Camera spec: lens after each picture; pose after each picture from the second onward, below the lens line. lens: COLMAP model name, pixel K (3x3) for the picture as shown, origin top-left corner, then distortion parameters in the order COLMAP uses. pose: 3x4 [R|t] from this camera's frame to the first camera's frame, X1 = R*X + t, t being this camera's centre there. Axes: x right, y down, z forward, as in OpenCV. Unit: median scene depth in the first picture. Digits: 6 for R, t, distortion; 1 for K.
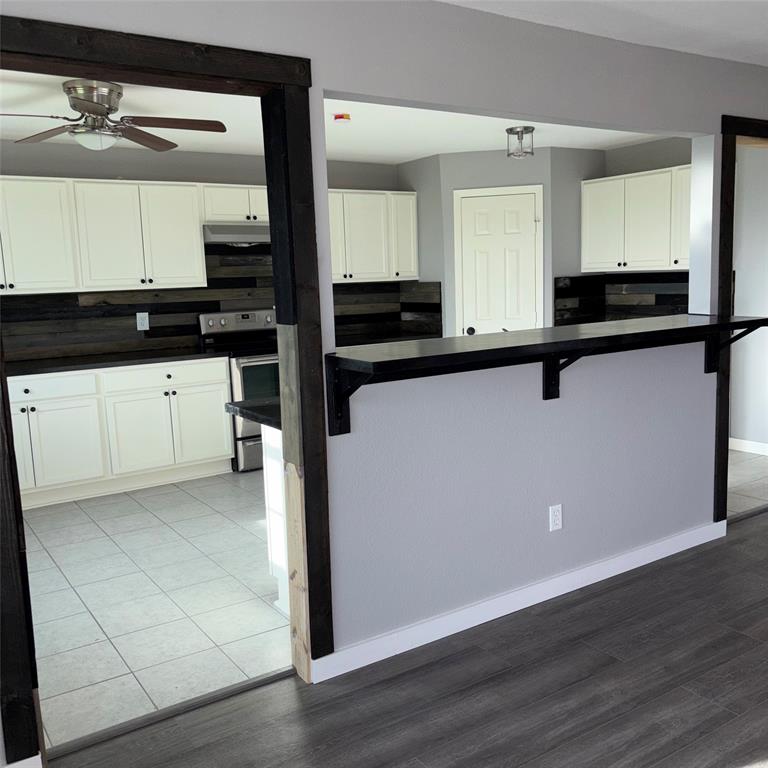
lens RADIAL K [[767.3, 0, 384.9], [0, 767.3, 384.3], [0, 0, 1]] dist [0.026480, 0.000000]
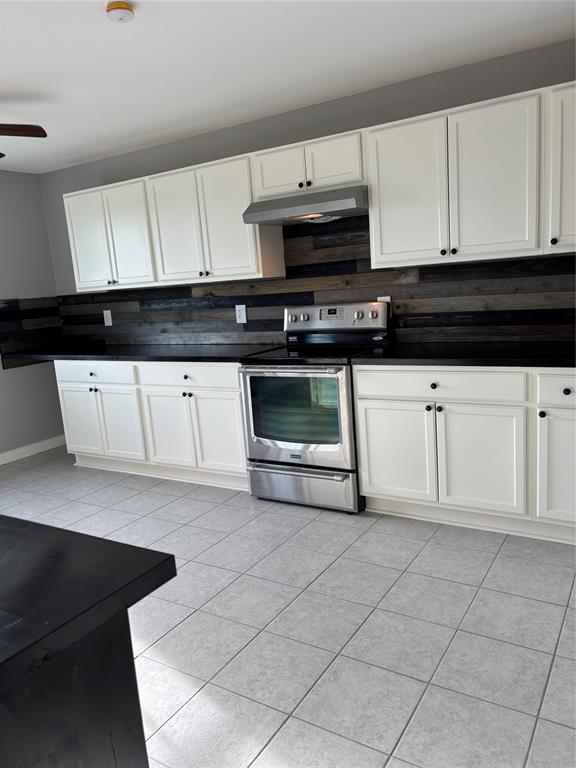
lens RADIAL K [[578.0, 0, 285.4], [0, 578.0, 383.5], [0, 0, 1]] dist [0.068780, -0.001252]
pose [[0.391884, 0.161109, -0.905798, 0.378777], [-0.067613, 0.986929, 0.146287, -0.104952], [0.917527, 0.003916, 0.397655, 0.755409]]
